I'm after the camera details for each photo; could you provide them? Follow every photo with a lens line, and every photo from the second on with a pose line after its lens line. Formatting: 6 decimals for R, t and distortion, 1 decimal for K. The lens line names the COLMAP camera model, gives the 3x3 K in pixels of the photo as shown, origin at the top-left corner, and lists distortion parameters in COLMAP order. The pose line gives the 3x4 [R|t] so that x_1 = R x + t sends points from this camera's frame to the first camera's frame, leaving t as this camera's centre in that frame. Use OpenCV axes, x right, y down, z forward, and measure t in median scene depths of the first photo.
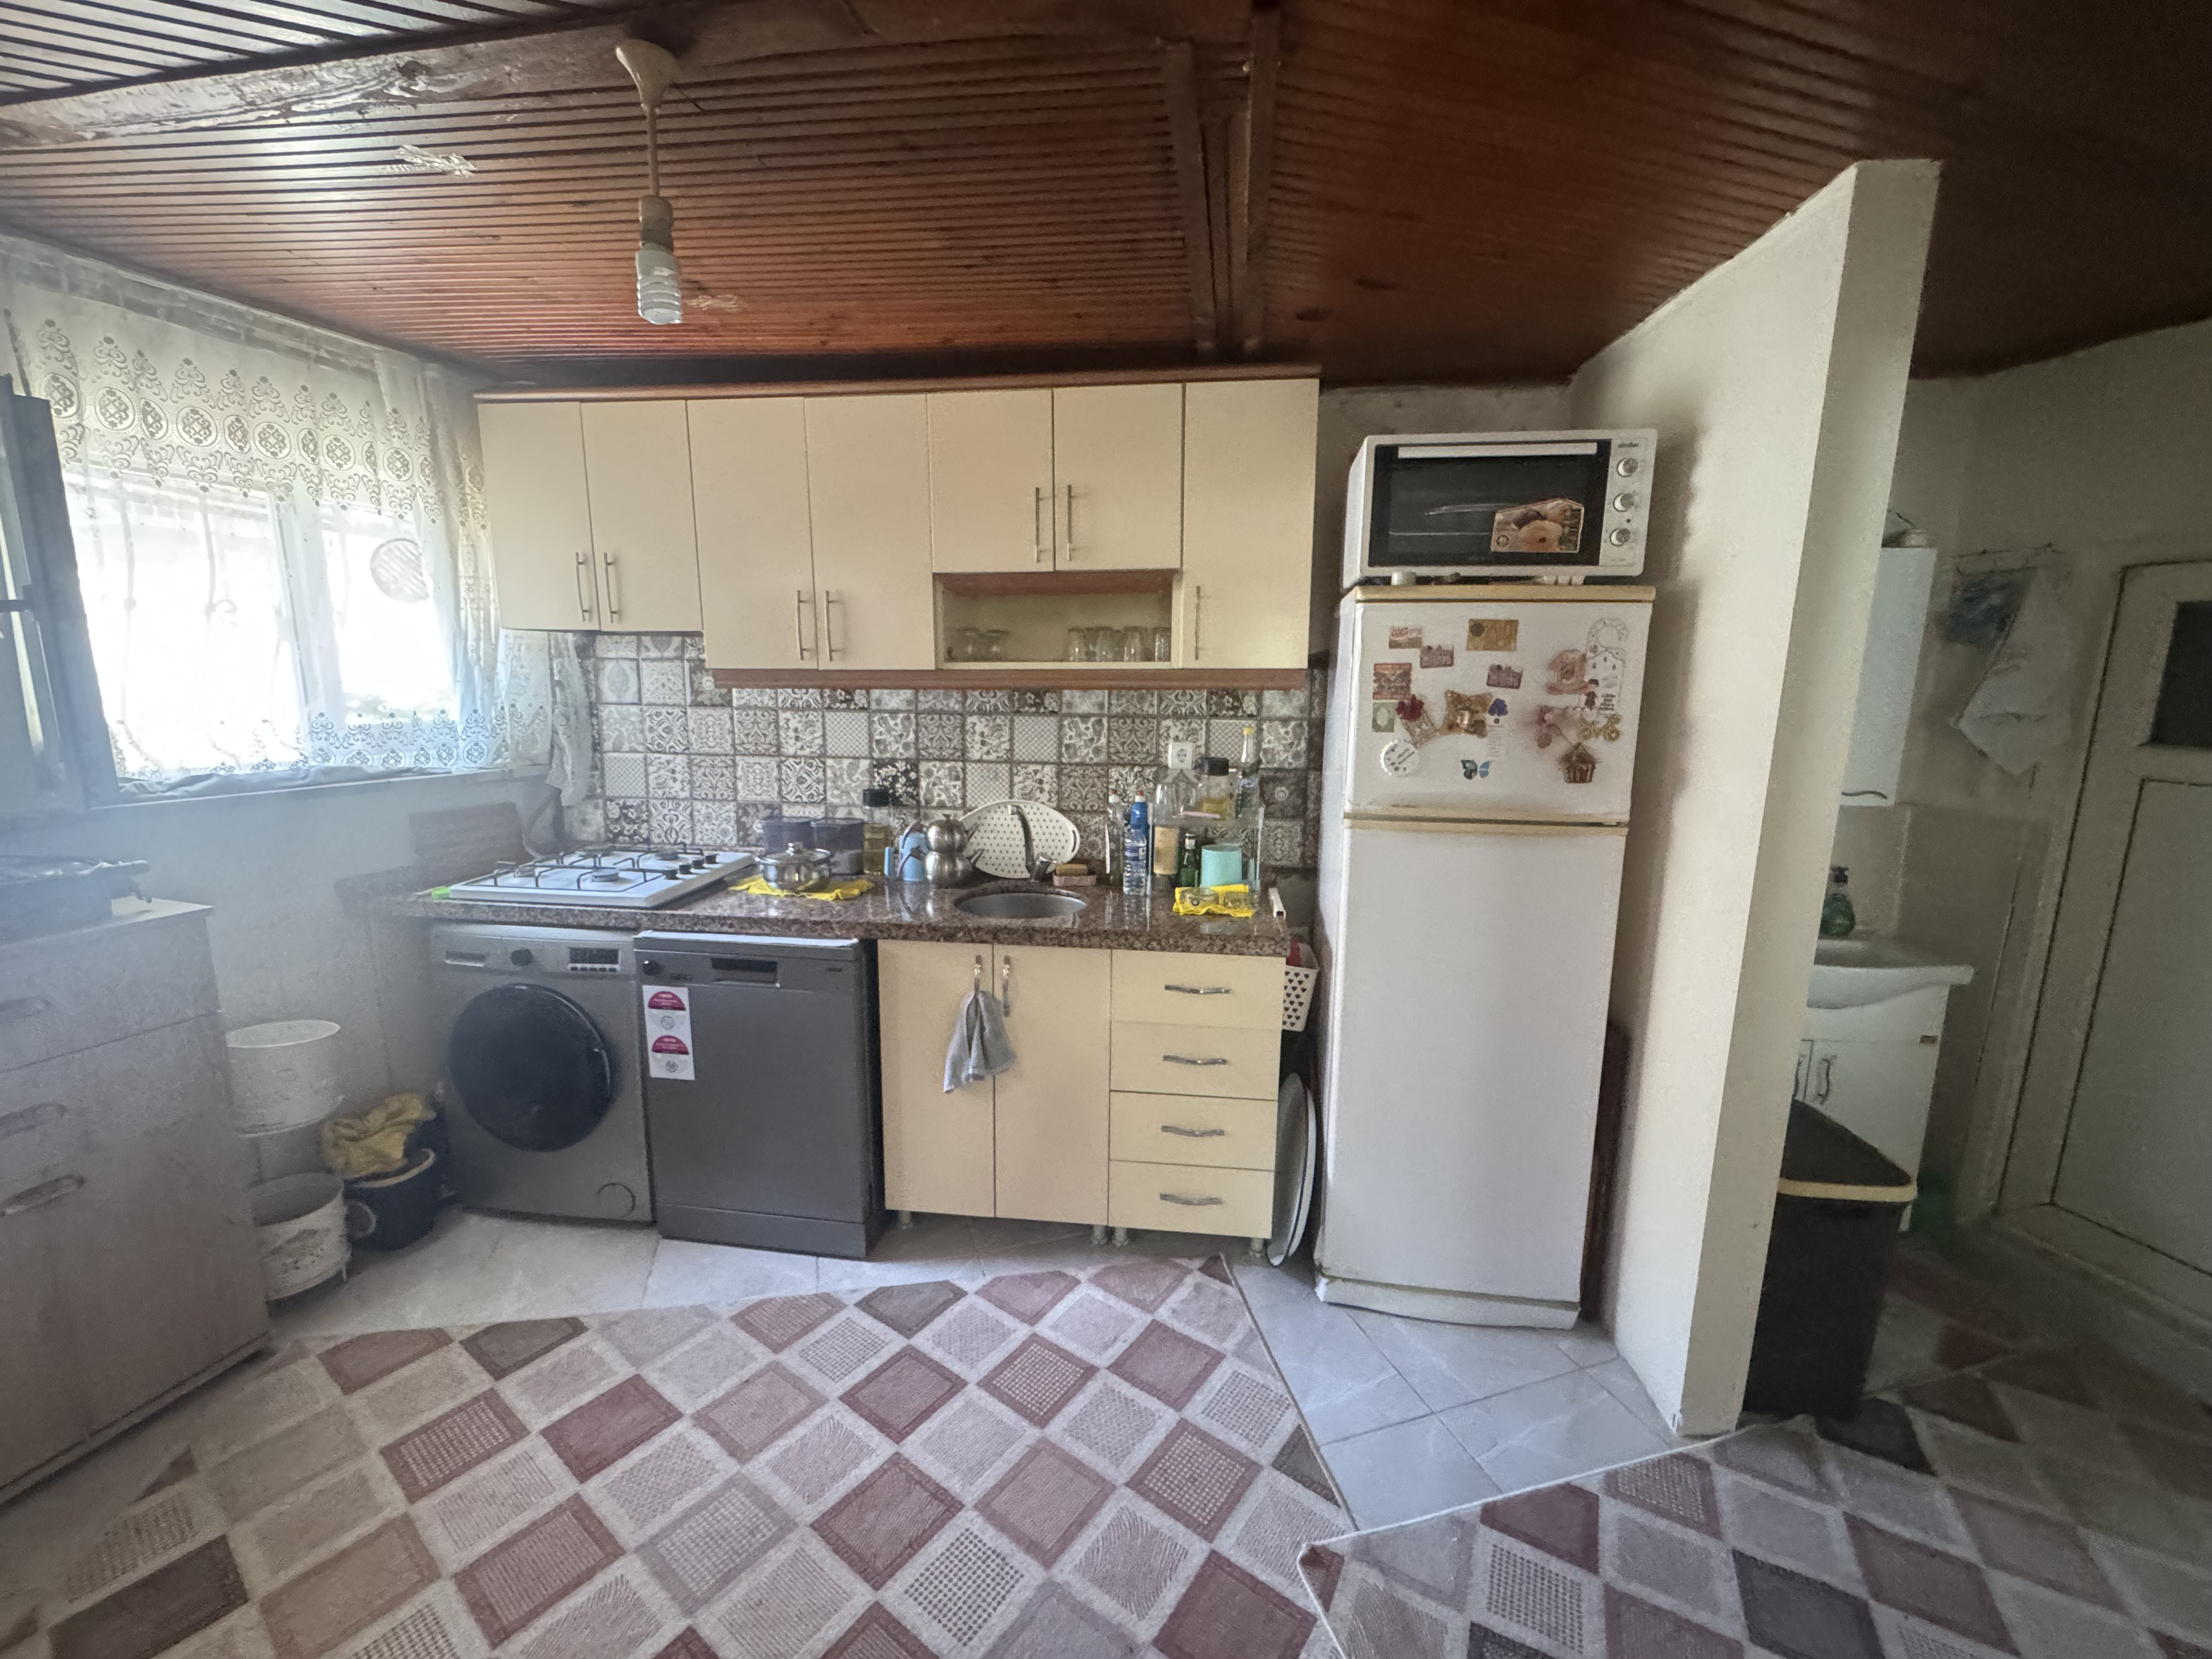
lens RADIAL K [[884.9, 0, 1102.1], [0, 884.9, 826.0], [0, 0, 1]] dist [-0.005140, 0.000680]
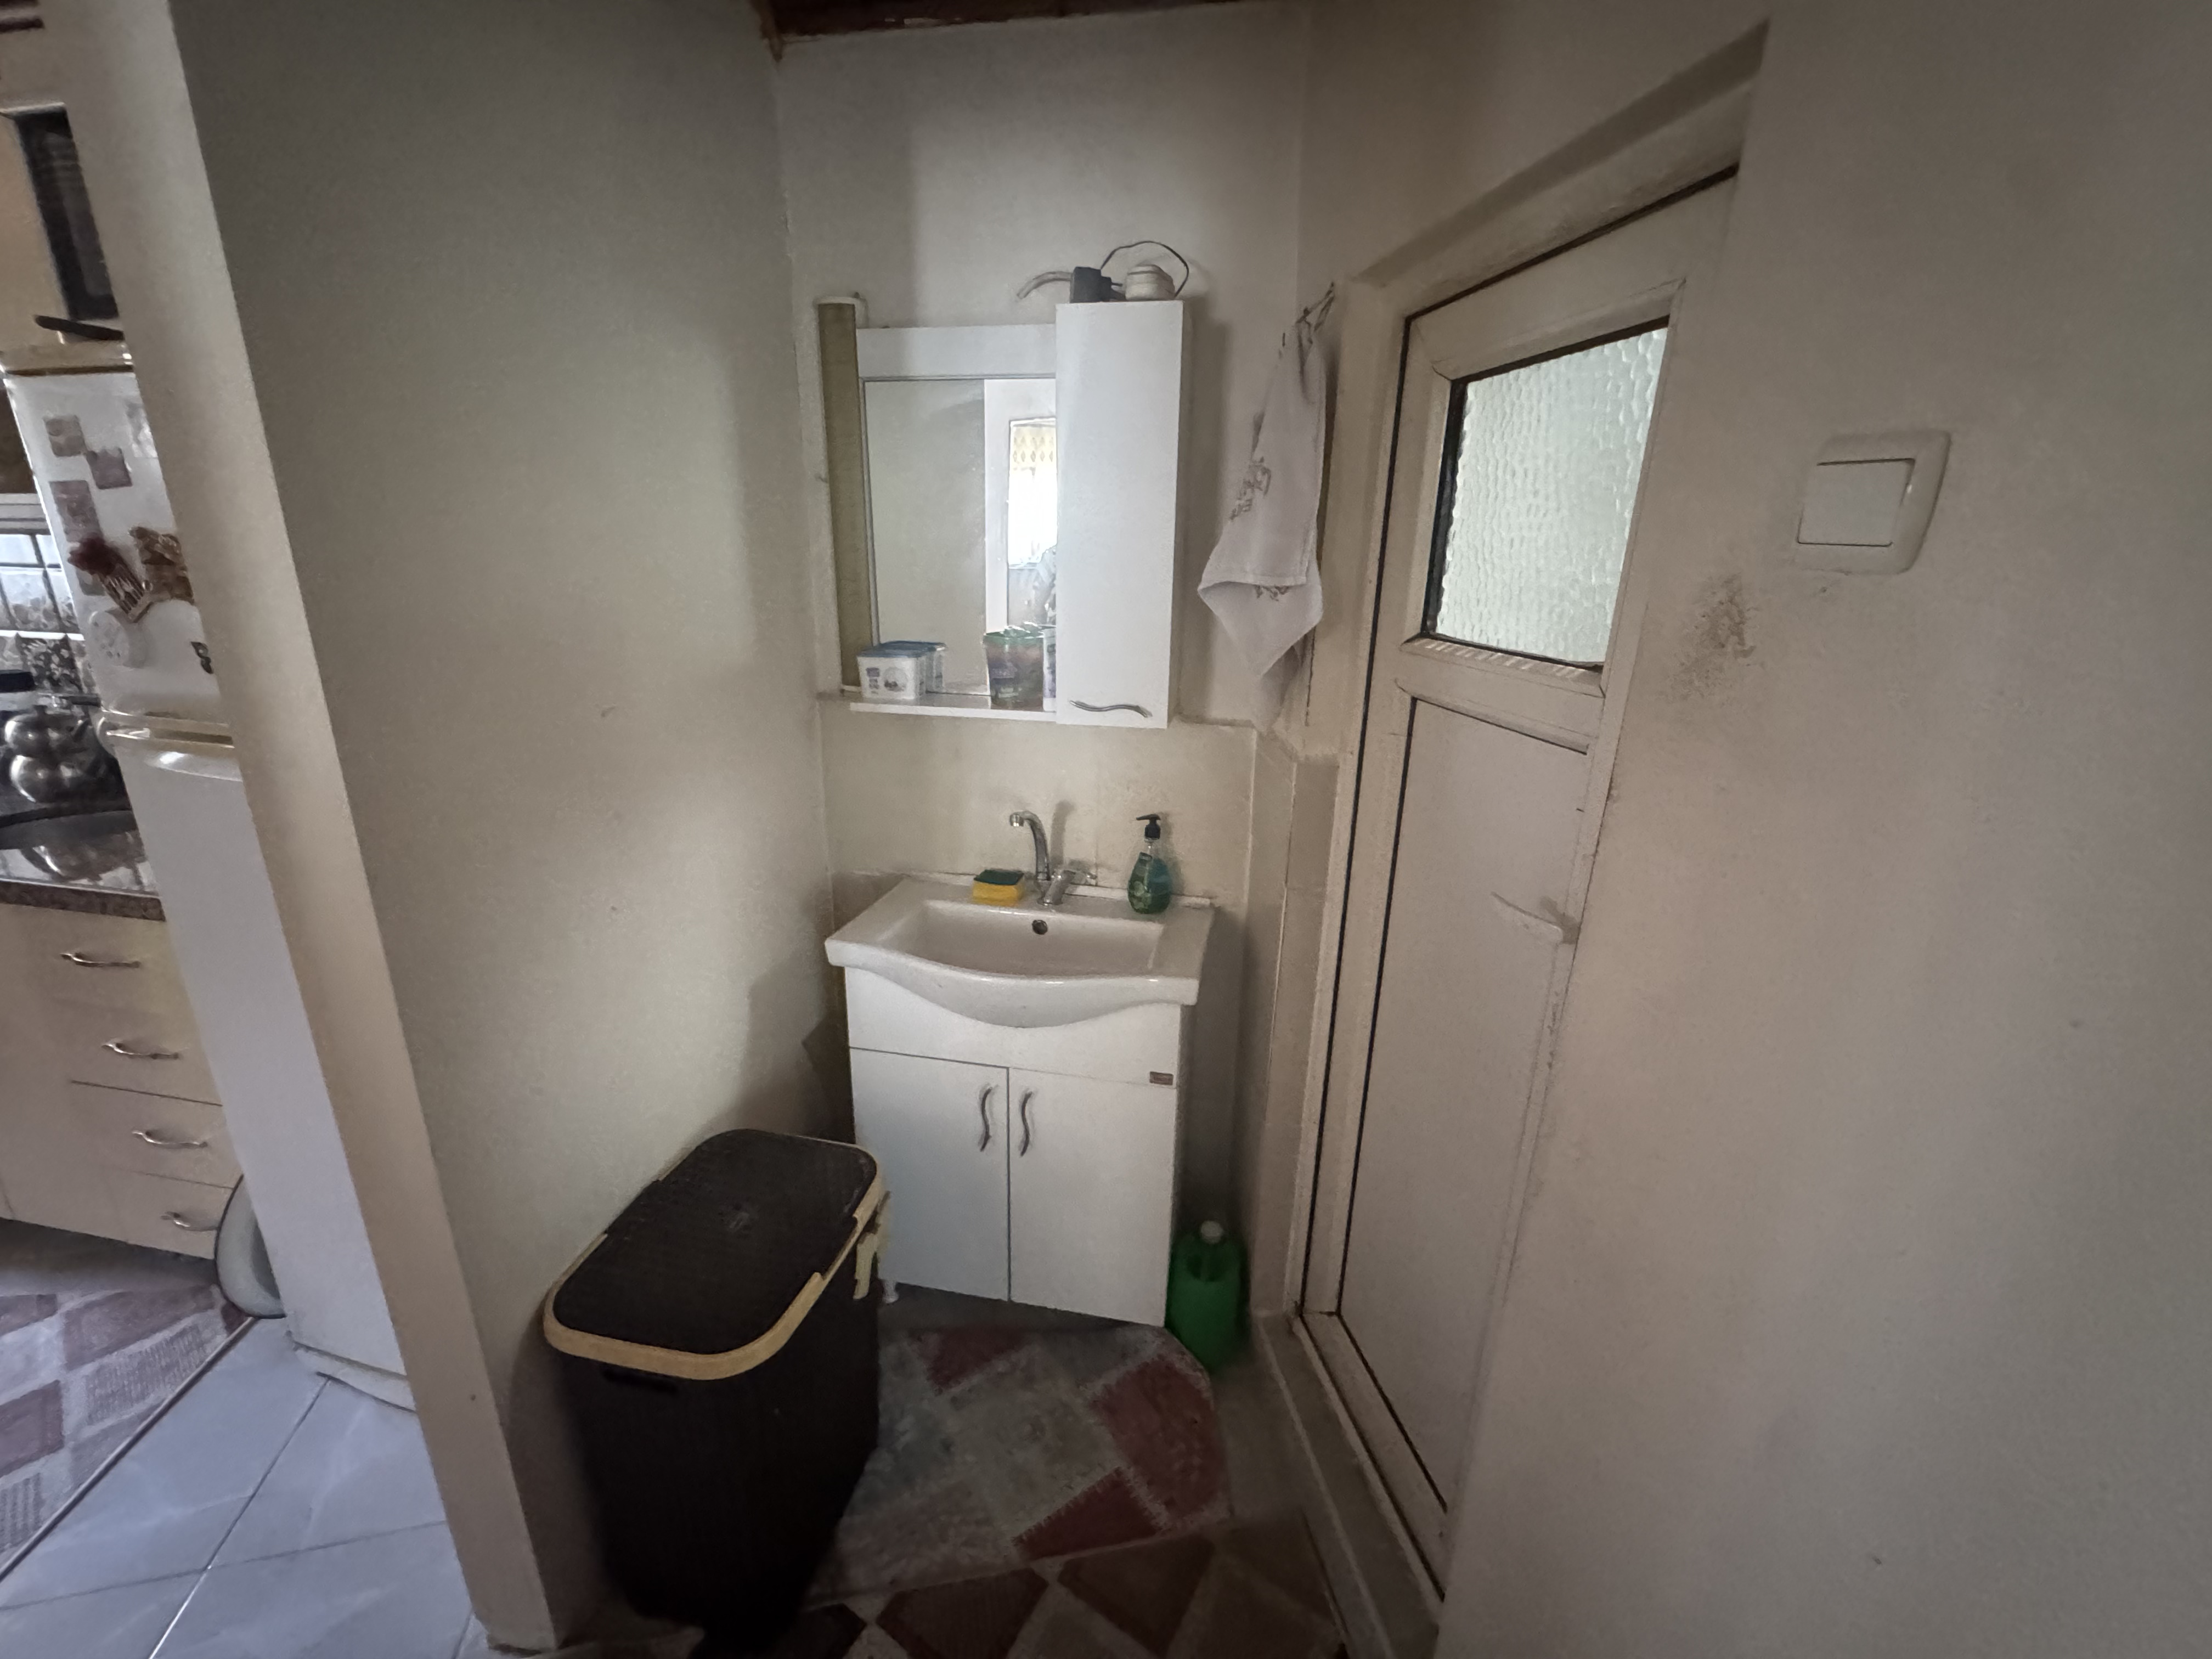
lens RADIAL K [[884.9, 0, 1103.9], [0, 884.9, 826.4], [0, 0, 1]] dist [-0.005140, 0.000680]
pose [[0.997050, 0.034004, -0.068806, 1.078346], [-0.024910, 0.991338, 0.128949, -0.040956], [0.072595, -0.126855, 0.989261, 0.403866]]
